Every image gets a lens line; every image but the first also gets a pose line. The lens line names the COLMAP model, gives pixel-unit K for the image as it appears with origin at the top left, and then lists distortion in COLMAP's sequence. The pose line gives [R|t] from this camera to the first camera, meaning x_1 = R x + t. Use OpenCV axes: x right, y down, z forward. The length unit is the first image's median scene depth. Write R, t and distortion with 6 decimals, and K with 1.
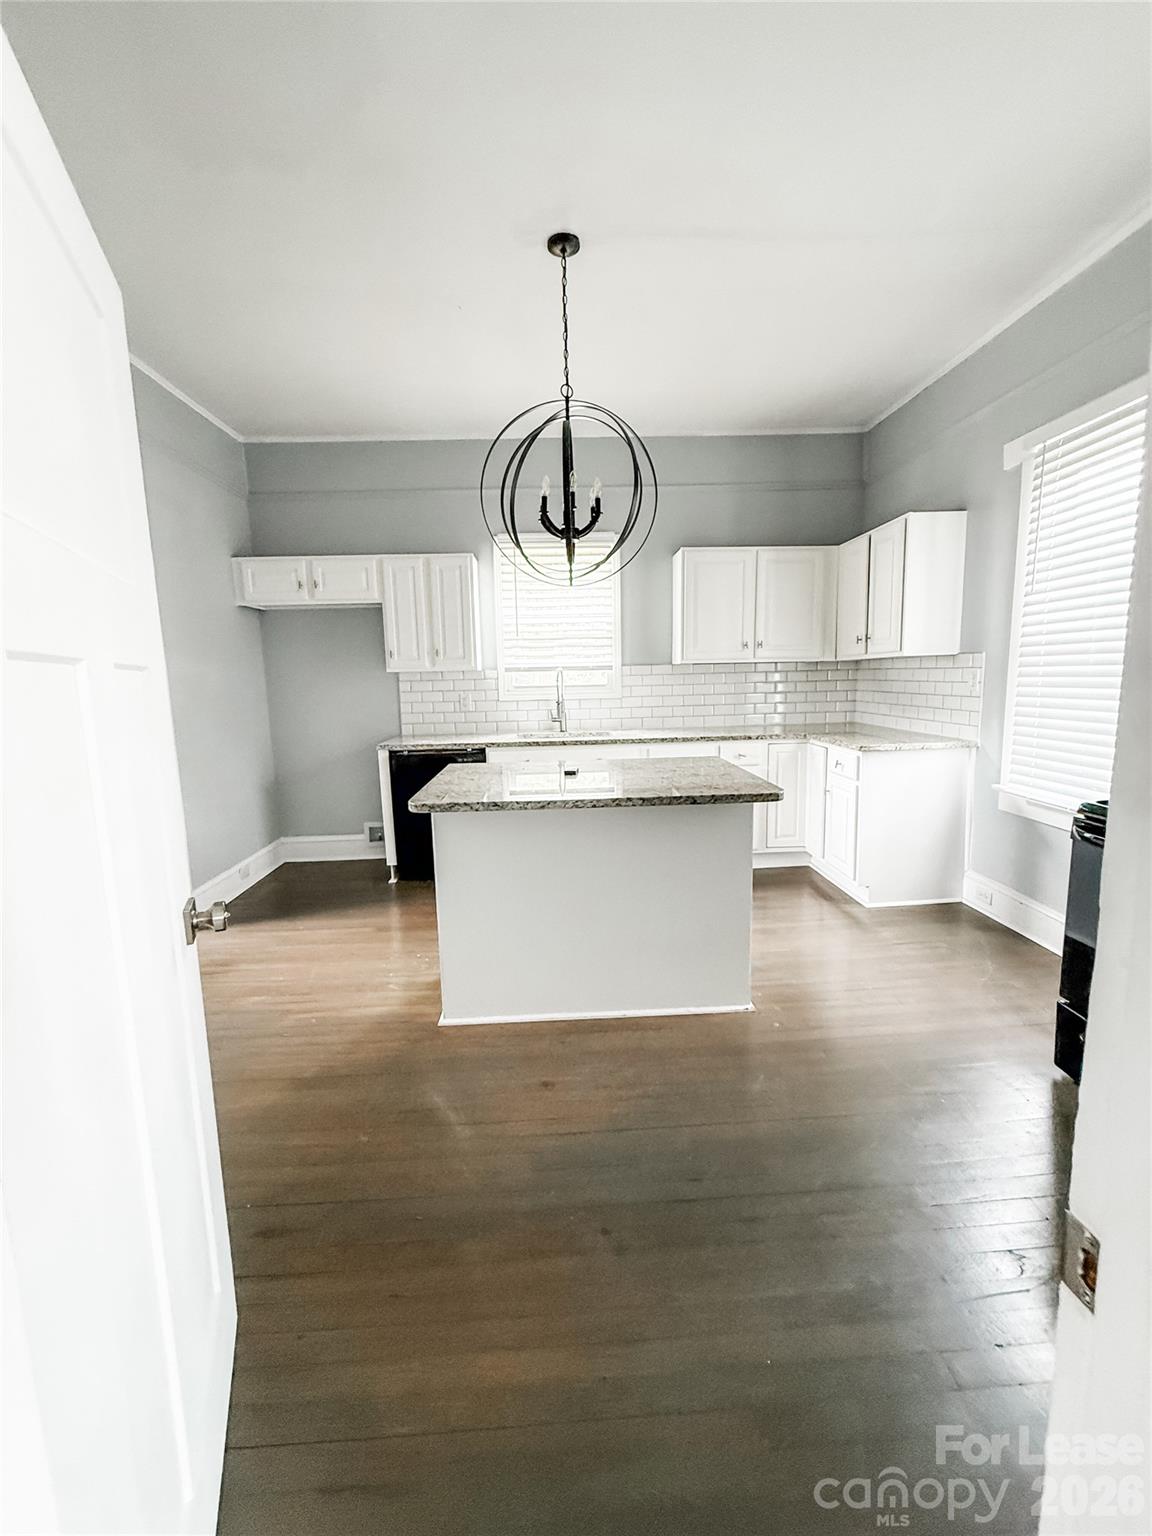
lens RADIAL K [[613.2, 0, 575.2], [0, 613.2, 763.0], [0, 0, 1]] dist [-0.018714, -0.001234]
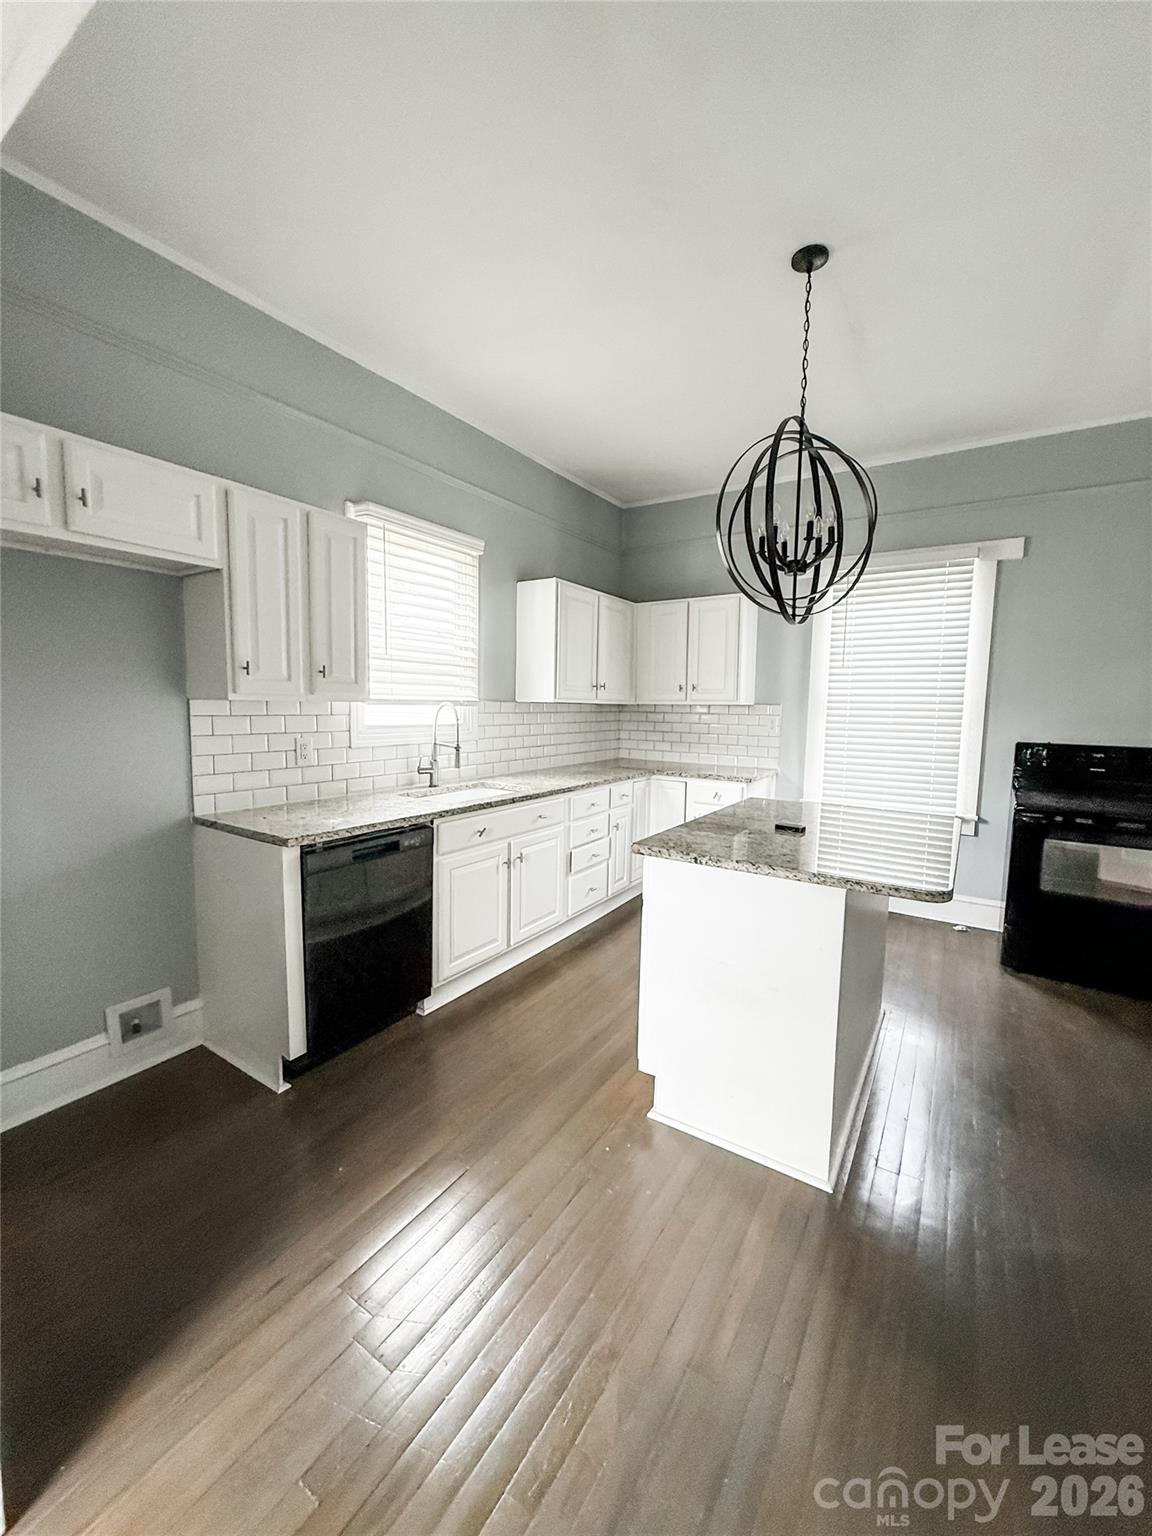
lens RADIAL K [[613.2, 0, 574.4], [0, 613.2, 761.1], [0, 0, 1]] dist [-0.018714, -0.001234]
pose [[0.572427, -0.044212, 0.818763, -0.547752], [0.089165, 0.995980, -0.008557, -0.062089], [-0.815093, 0.077903, 0.574068, 0.440681]]
